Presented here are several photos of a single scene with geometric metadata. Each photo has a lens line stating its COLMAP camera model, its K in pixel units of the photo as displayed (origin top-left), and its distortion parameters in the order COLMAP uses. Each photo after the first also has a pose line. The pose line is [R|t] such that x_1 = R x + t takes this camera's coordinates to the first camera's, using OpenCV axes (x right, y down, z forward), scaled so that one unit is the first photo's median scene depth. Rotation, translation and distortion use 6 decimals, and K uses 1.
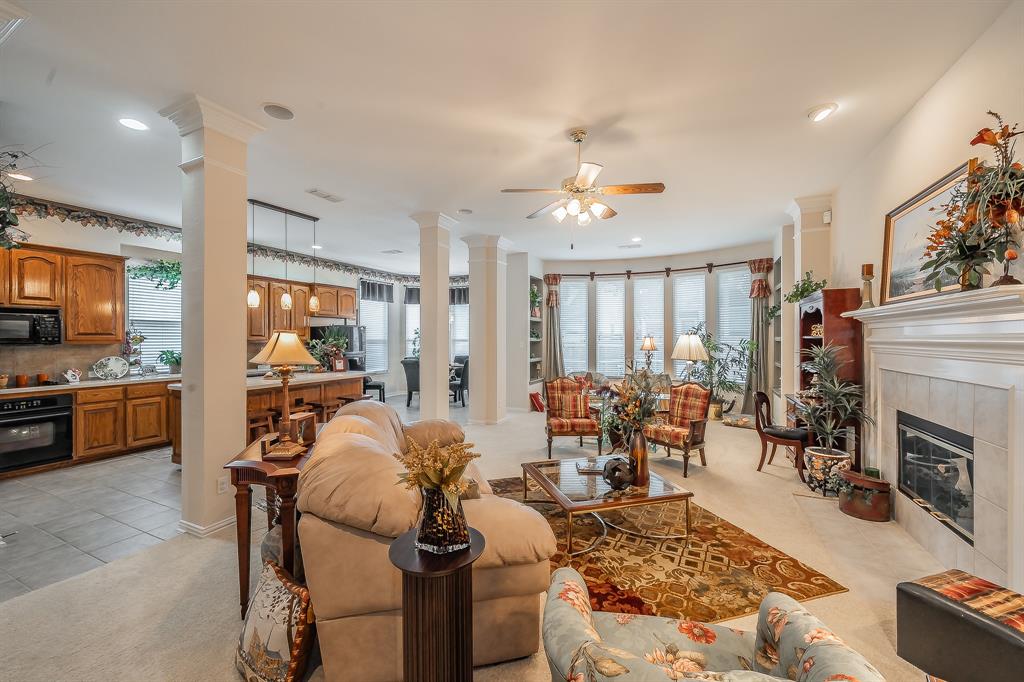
lens RADIAL K [[398.8, 0, 506.1], [0, 398.8, 338.3], [0, 0, 1]] dist [0.003434, 0.000270]
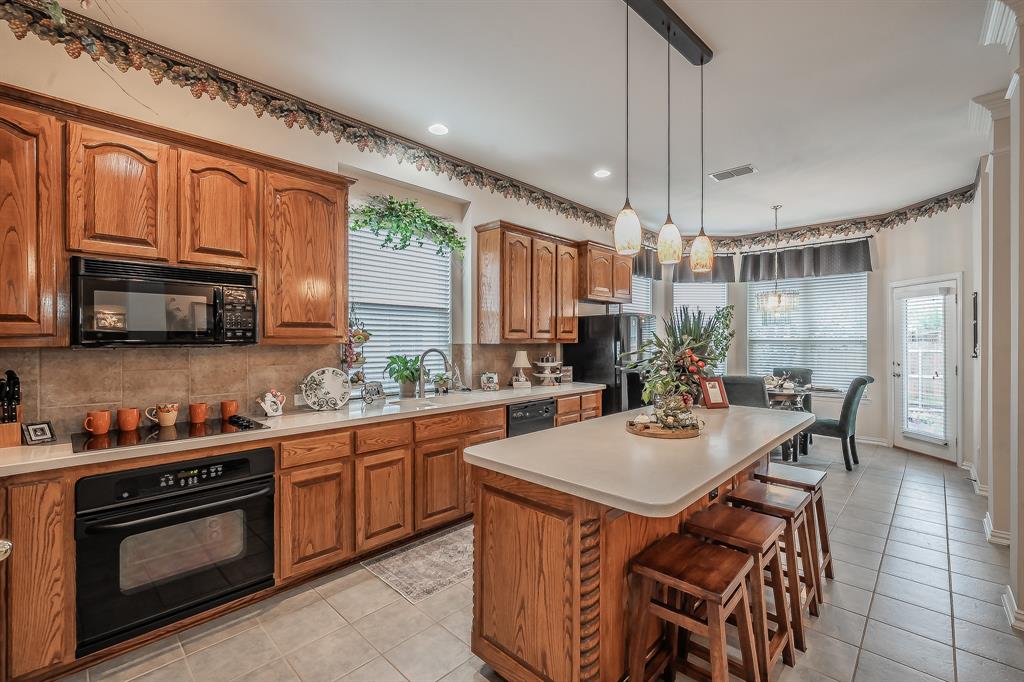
lens RADIAL K [[447.6, 0, 507.3], [0, 447.6, 338.1], [0, 0, 1]] dist [0.000353, 0.000029]
pose [[0.947230, 0.001373, -0.320551, -0.609411], [-0.001917, 0.999997, -0.001380, 0.006780], [0.320548, 0.001922, 0.947230, 0.548440]]
